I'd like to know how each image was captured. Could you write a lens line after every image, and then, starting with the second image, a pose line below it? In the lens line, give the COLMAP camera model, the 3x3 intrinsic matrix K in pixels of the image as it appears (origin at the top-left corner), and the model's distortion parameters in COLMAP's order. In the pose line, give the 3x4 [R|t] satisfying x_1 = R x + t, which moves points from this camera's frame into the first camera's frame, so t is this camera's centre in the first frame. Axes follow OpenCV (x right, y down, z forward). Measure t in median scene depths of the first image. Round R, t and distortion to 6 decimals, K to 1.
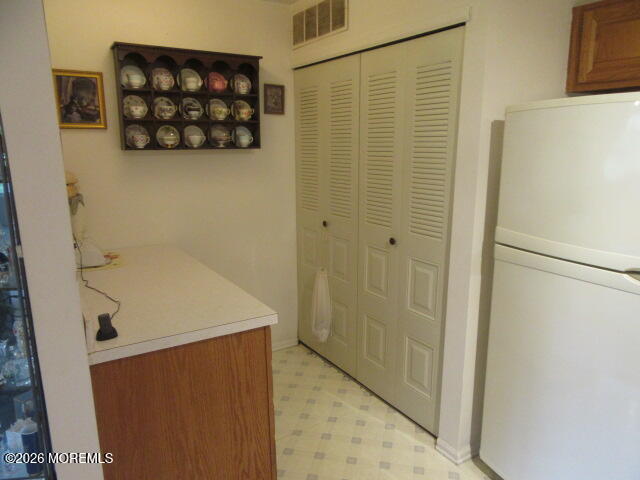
lens RADIAL K [[468.0, 0, 322.3], [0, 468.0, 240.1], [0, 0, 1]] dist [-0.024984, 0.040336]
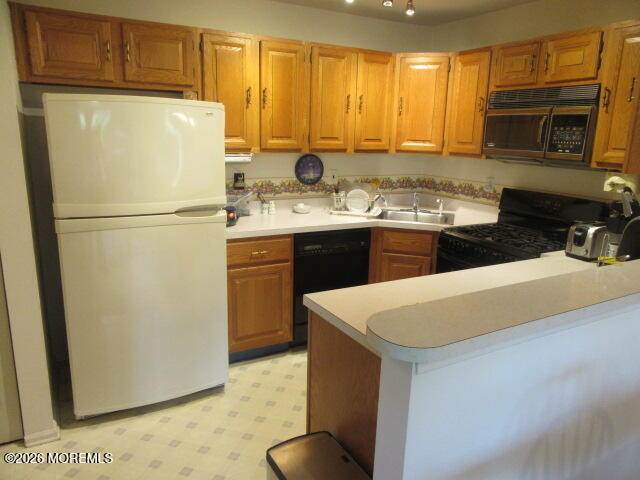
lens RADIAL K [[468.0, 0, 318.2], [0, 468.0, 238.0], [0, 0, 1]] dist [-0.024984, 0.040336]
pose [[0.054560, -0.218857, 0.974230, -0.638859], [0.180725, 0.961734, 0.205929, -0.062689], [-0.982019, 0.164833, 0.092025, 0.284898]]
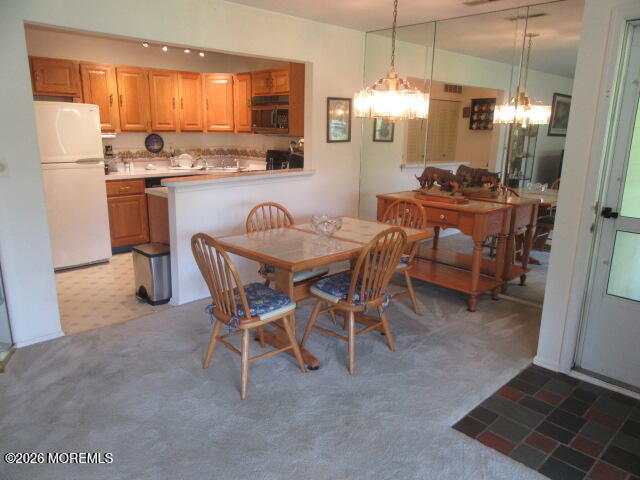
lens RADIAL K [[468.0, 0, 319.0], [0, 468.0, 237.8], [0, 0, 1]] dist [-0.024984, 0.040336]
pose [[-0.212710, -0.230951, 0.949429, -1.947129], [0.187593, 0.943938, 0.271643, 0.005163], [-0.958939, 0.235888, -0.157461, 0.054260]]
